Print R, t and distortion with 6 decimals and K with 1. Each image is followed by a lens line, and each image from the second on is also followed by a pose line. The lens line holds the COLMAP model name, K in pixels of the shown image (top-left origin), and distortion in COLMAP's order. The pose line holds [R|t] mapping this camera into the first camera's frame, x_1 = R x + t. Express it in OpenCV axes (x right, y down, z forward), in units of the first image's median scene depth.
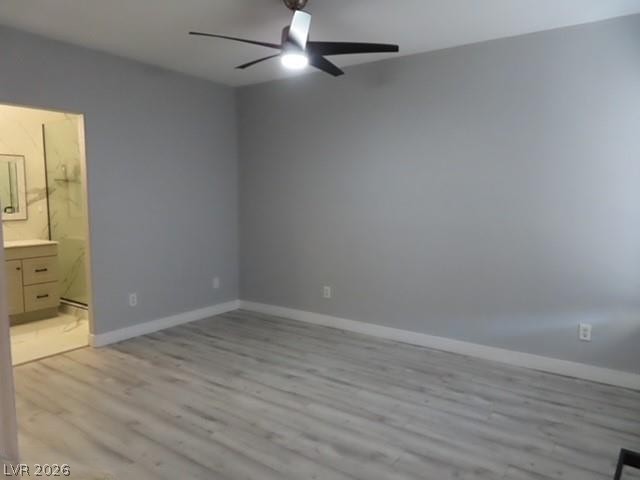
lens RADIAL K [[456.0, 0, 320.0], [0, 456.0, 240.0], [0, 0, 1]] dist [-0.010184, 0.004647]
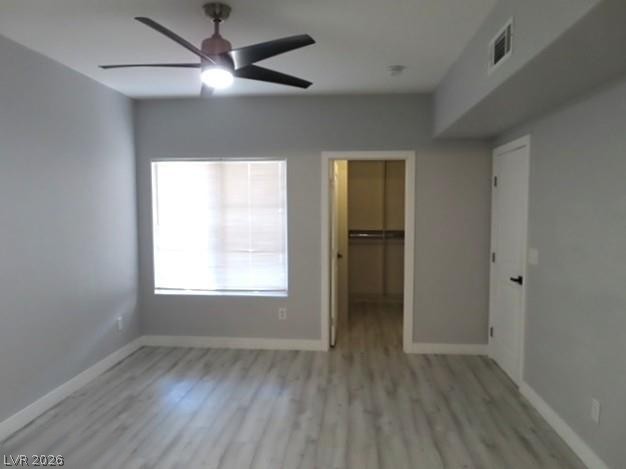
lens RADIAL K [[473.3, 0, 313.0], [0, 473.3, 234.5], [0, 0, 1]] dist [0.000346, 0.000149]
pose [[-0.506694, -0.062536, 0.859855, -0.712236], [0.084788, 0.988916, 0.121886, -0.139718], [-0.857947, 0.134665, -0.495775, 0.995325]]
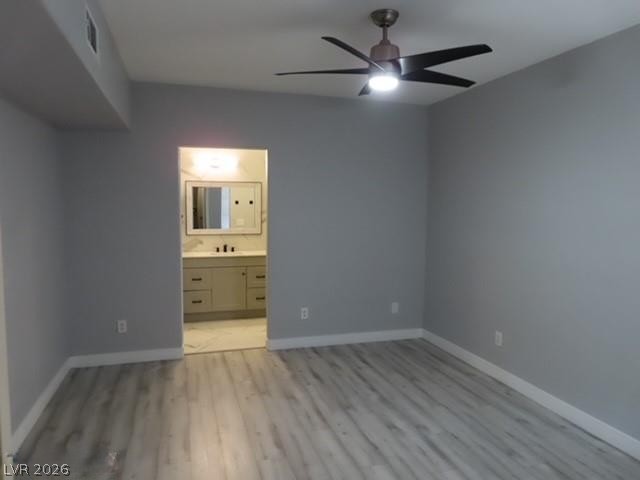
lens RADIAL K [[456.0, 0, 320.0], [0, 456.0, 240.0], [0, 0, 1]] dist [-0.010184, 0.004647]
pose [[0.791971, 0.053338, -0.608224, 0.305736], [-0.068851, 0.997625, -0.002165, -0.049475], [0.606664, 0.043591, 0.793762, 0.161714]]
